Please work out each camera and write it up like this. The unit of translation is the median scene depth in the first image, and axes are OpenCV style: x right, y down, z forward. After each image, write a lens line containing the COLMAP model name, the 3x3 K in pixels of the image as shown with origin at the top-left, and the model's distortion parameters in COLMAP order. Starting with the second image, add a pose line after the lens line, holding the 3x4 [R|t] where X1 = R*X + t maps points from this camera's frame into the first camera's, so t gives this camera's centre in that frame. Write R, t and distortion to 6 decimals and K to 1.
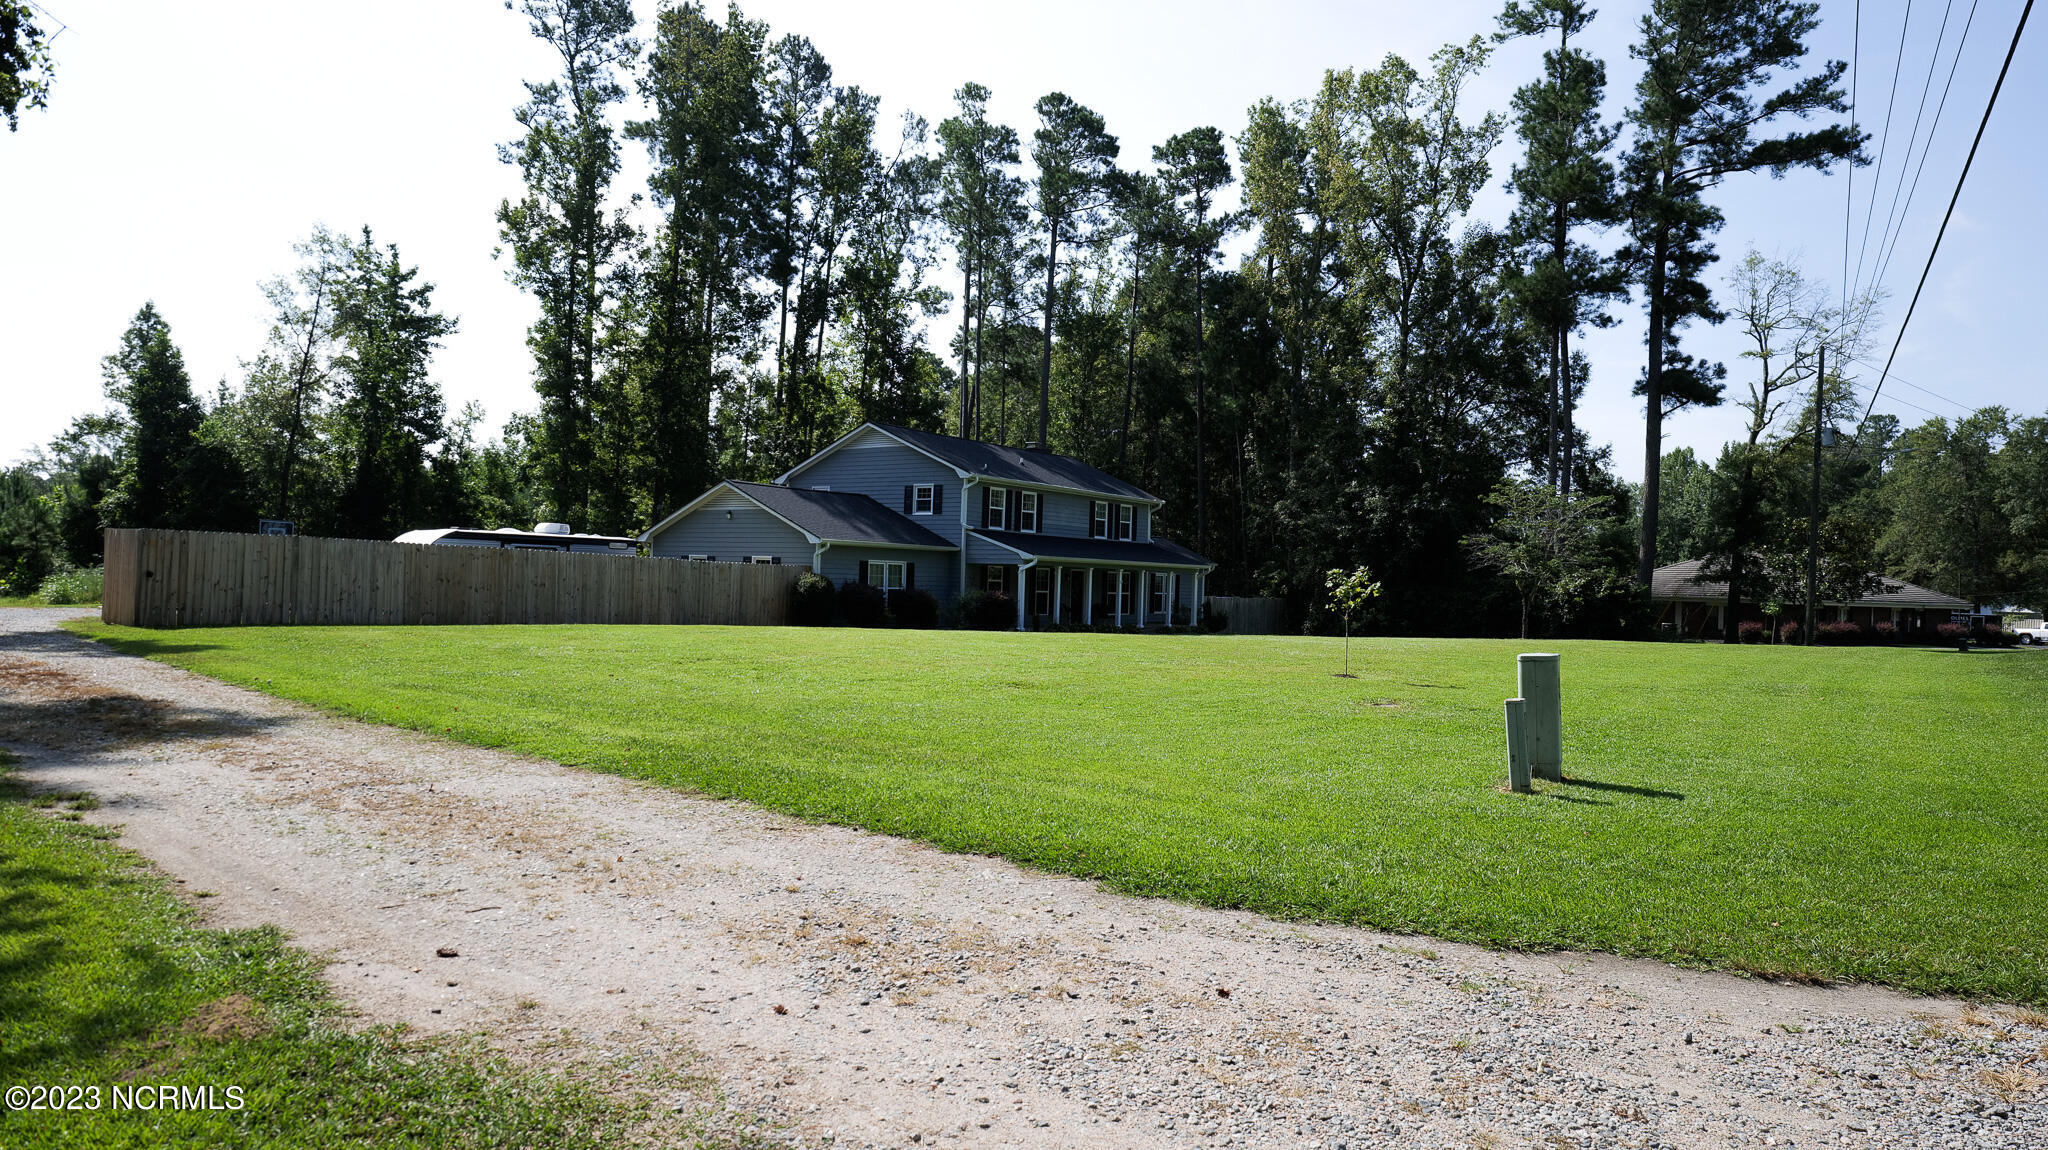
lens RADIAL K [[1221.1, 0, 1027.0], [0, 1221.1, 574.0], [0, 0, 1]] dist [-0.020155, 0.015282]
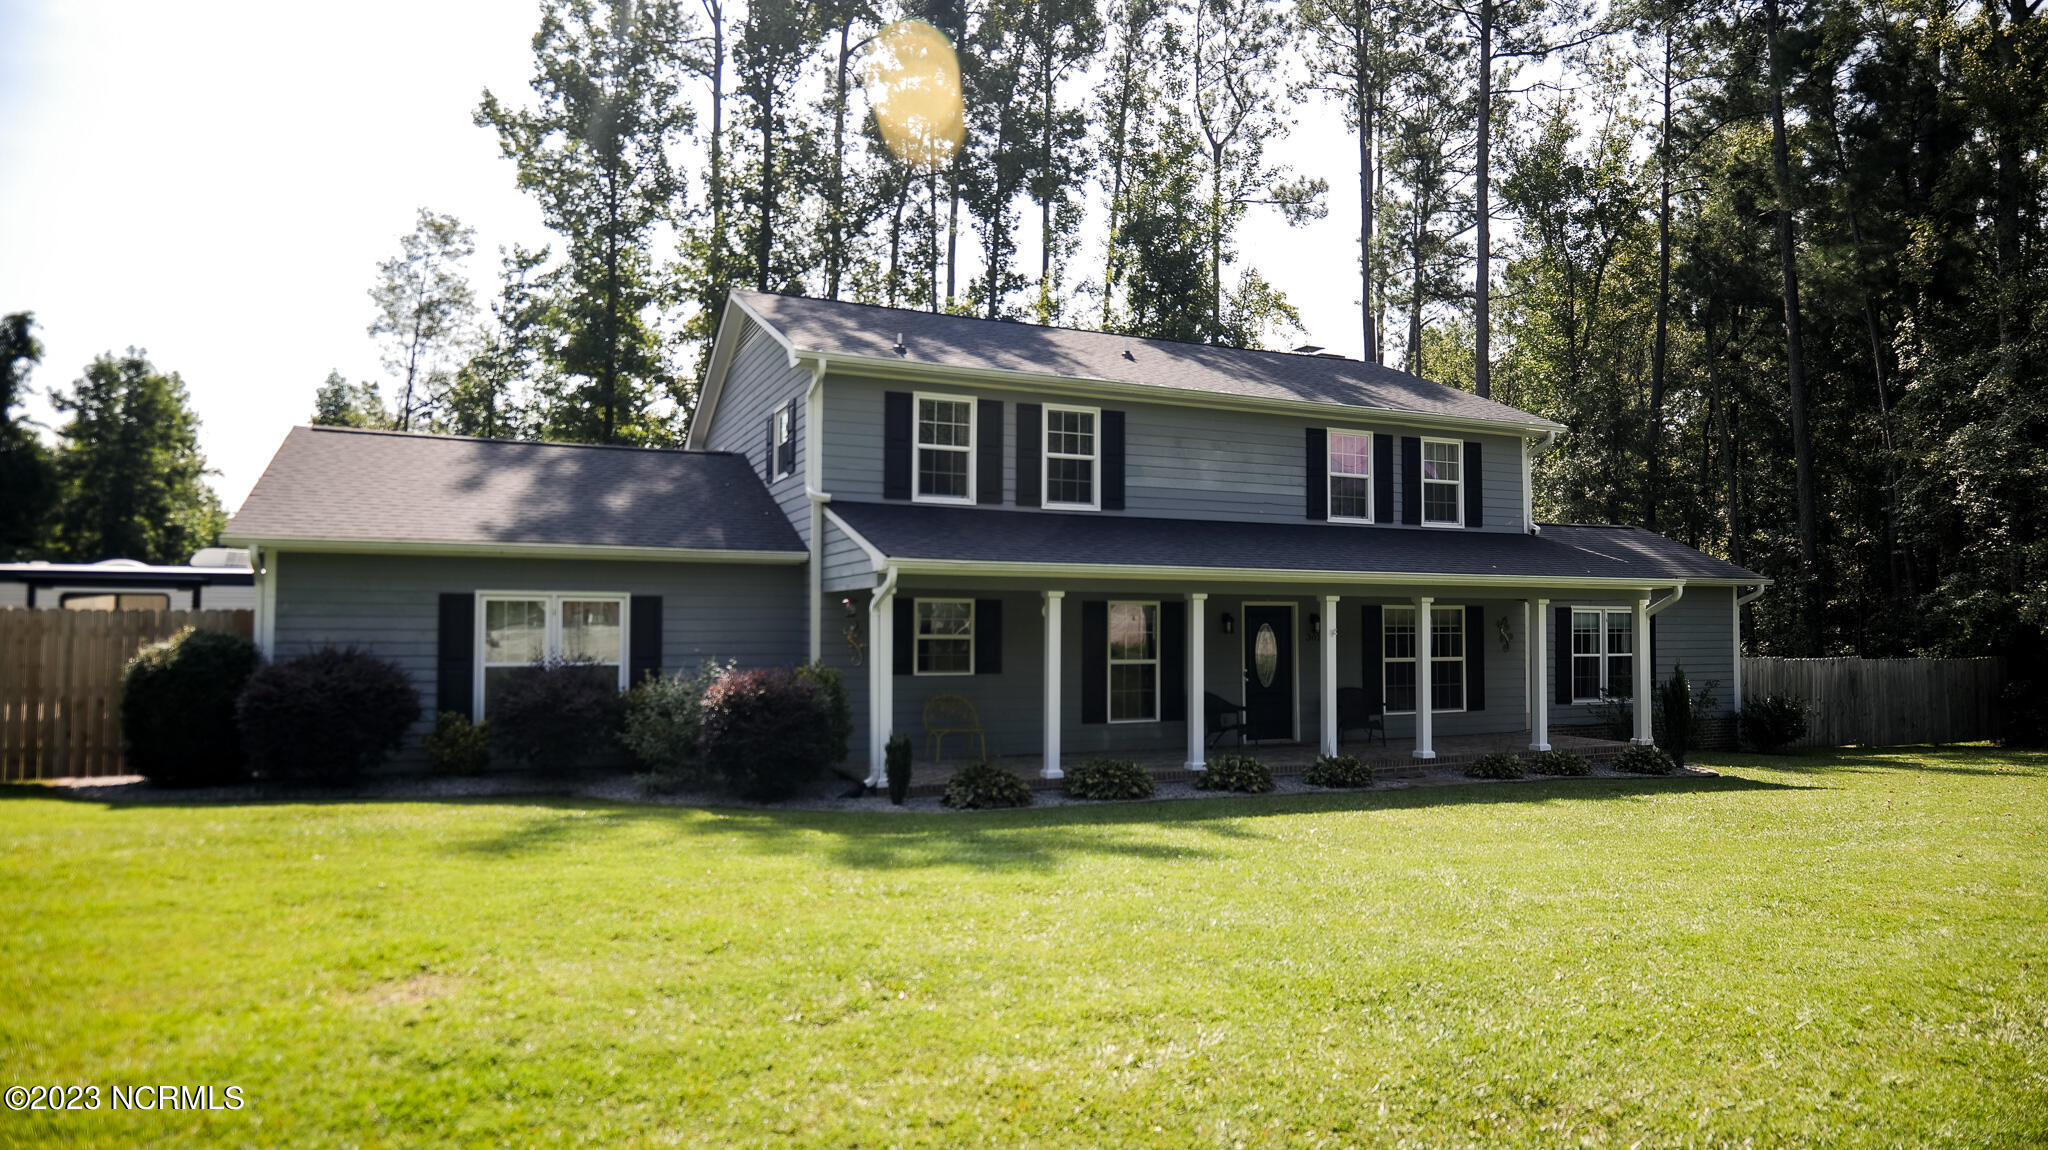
lens RADIAL K [[1202.9, 0, 1024.0], [0, 1202.9, 575.0], [0, 0, 1]] dist [-0.022801, 0.010044]
pose [[0.864373, -0.047161, -0.500634, 0.193633], [0.023744, 0.998310, -0.053047, 0.006902], [0.502290, 0.033965, 0.864032, 0.720436]]
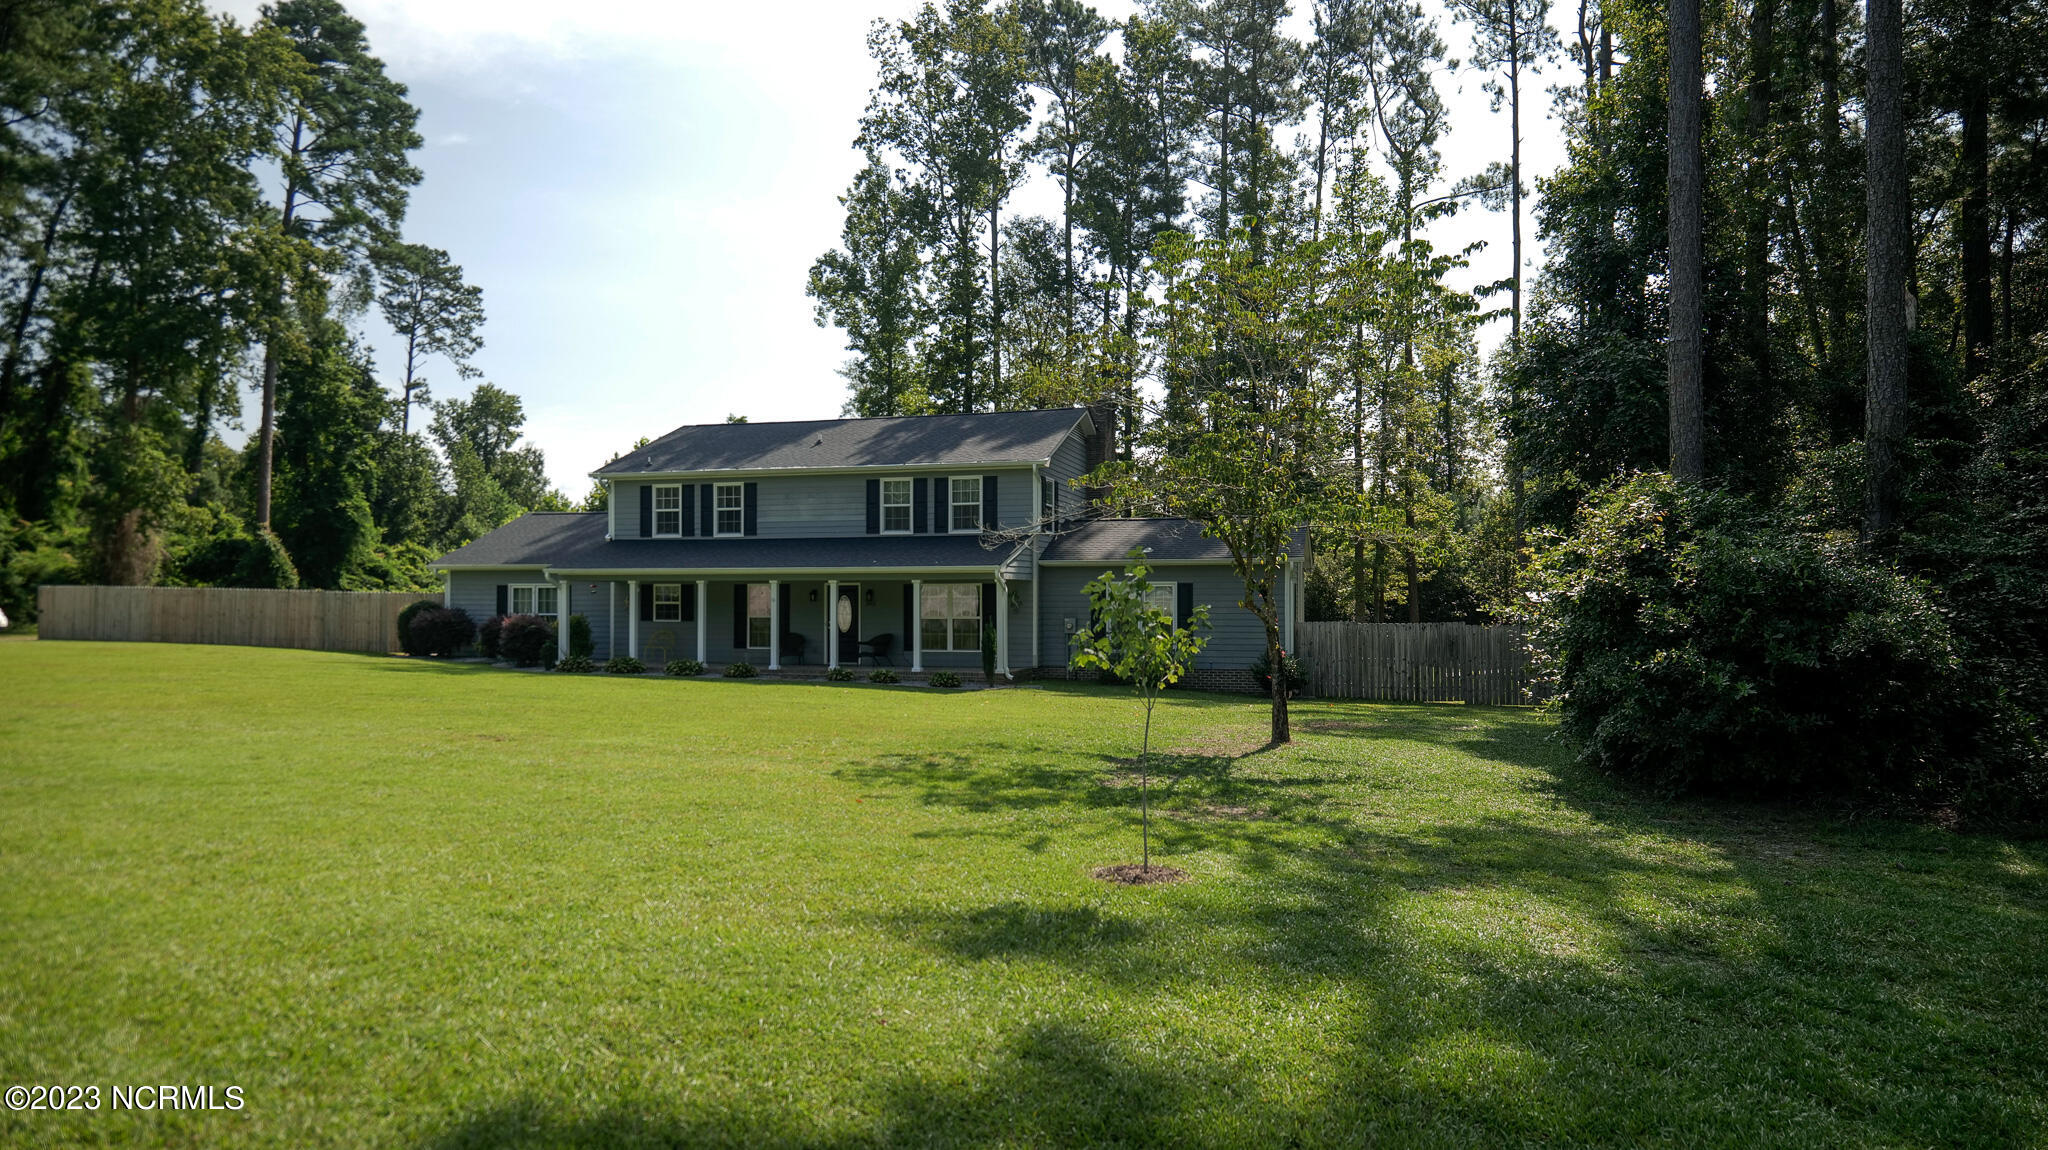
lens RADIAL K [[1210.1, 0, 1021.9], [0, 1210.1, 570.6], [0, 0, 1]] dist [-0.017929, 0.006125]
pose [[0.333735, -0.054287, -0.941103, 0.818615], [0.012929, 0.998510, -0.053014, 0.030113], [0.942578, 0.005525, 0.333939, 1.002358]]
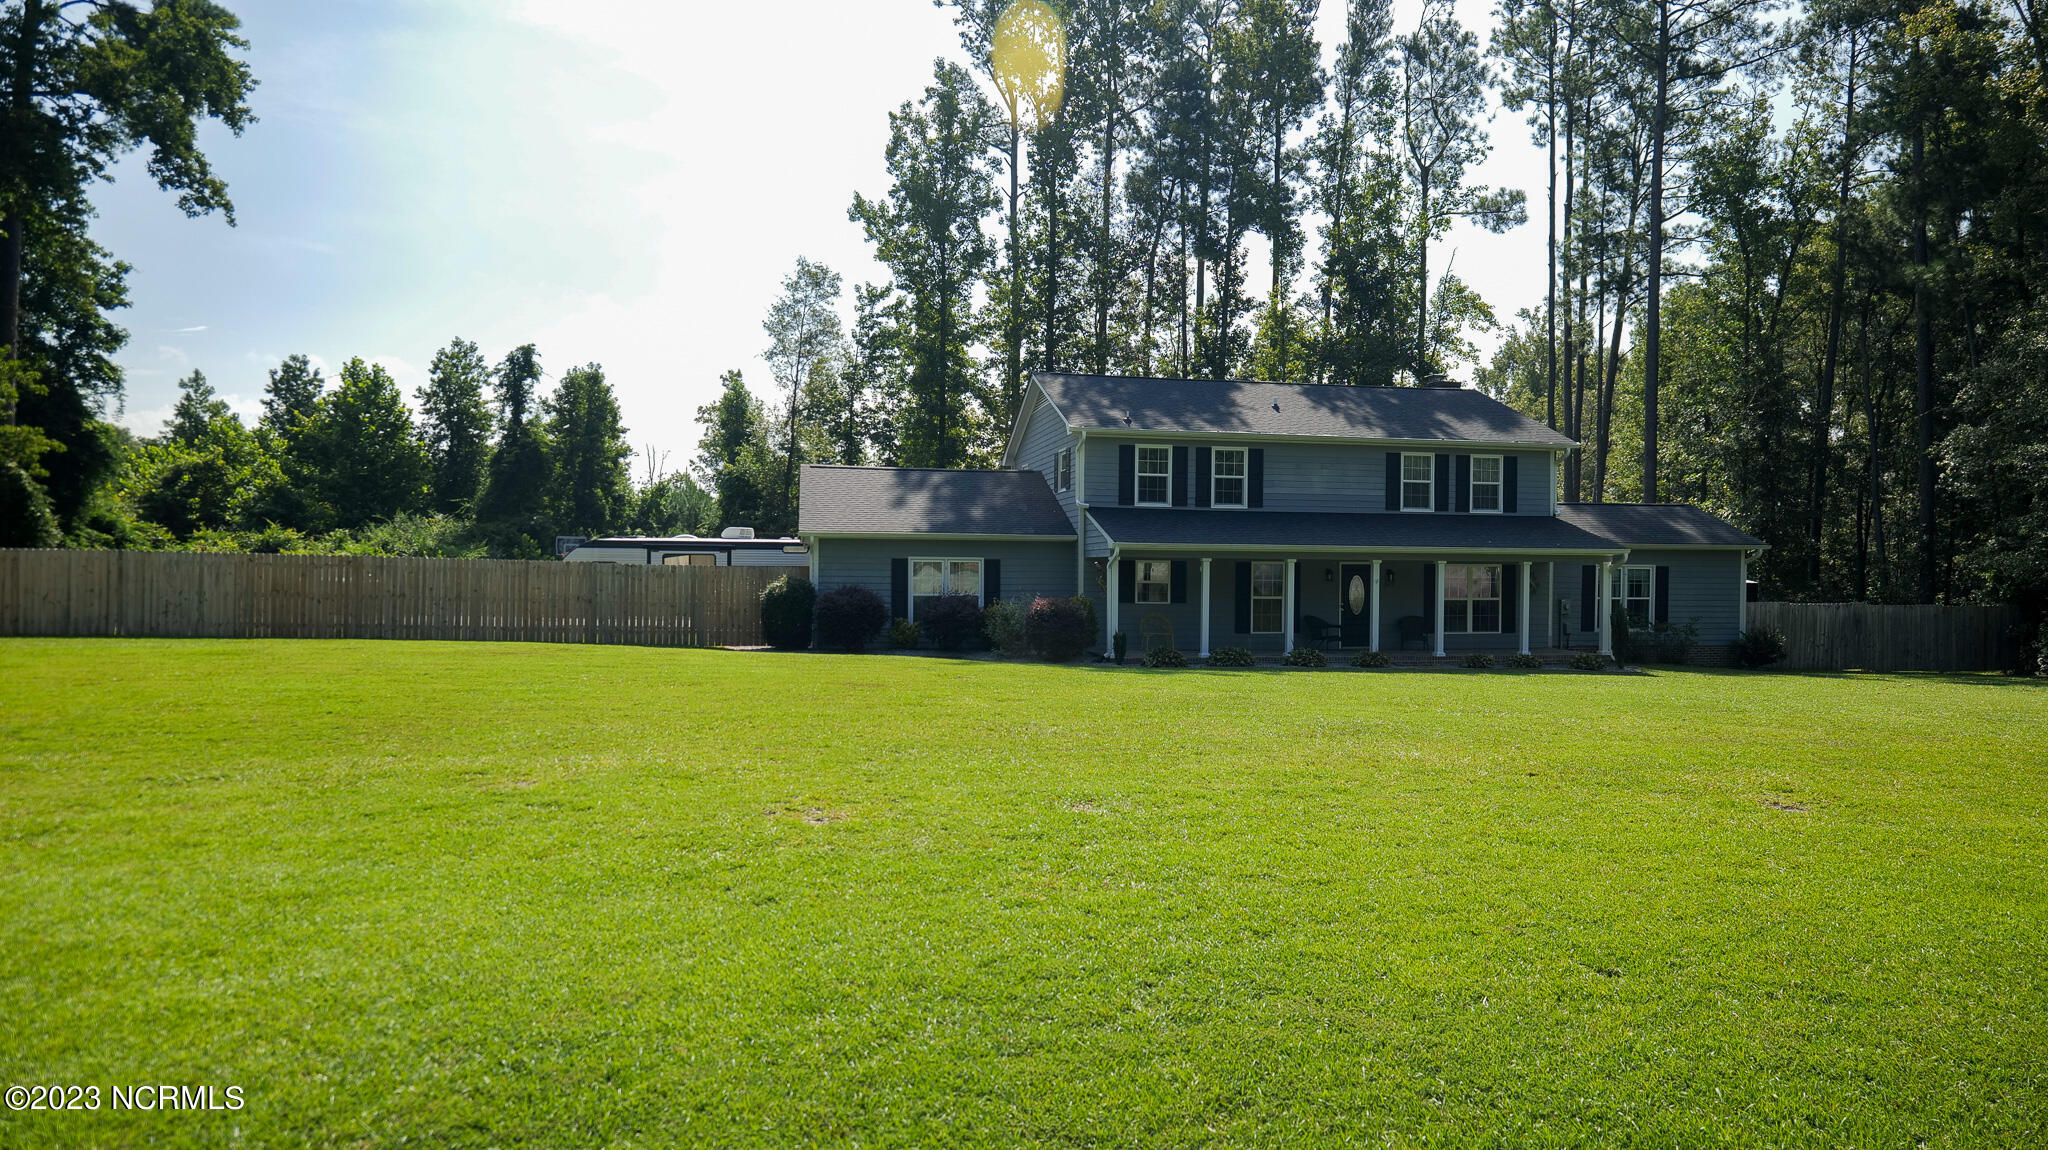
lens RADIAL K [[1221.1, 0, 1027.0], [0, 1221.1, 574.0], [0, 0, 1]] dist [-0.020155, 0.015282]
pose [[0.725782, -0.019929, -0.687636, 0.408622], [0.015627, 0.999800, -0.012482, 0.008606], [0.687748, -0.001687, 0.725948, 0.481893]]
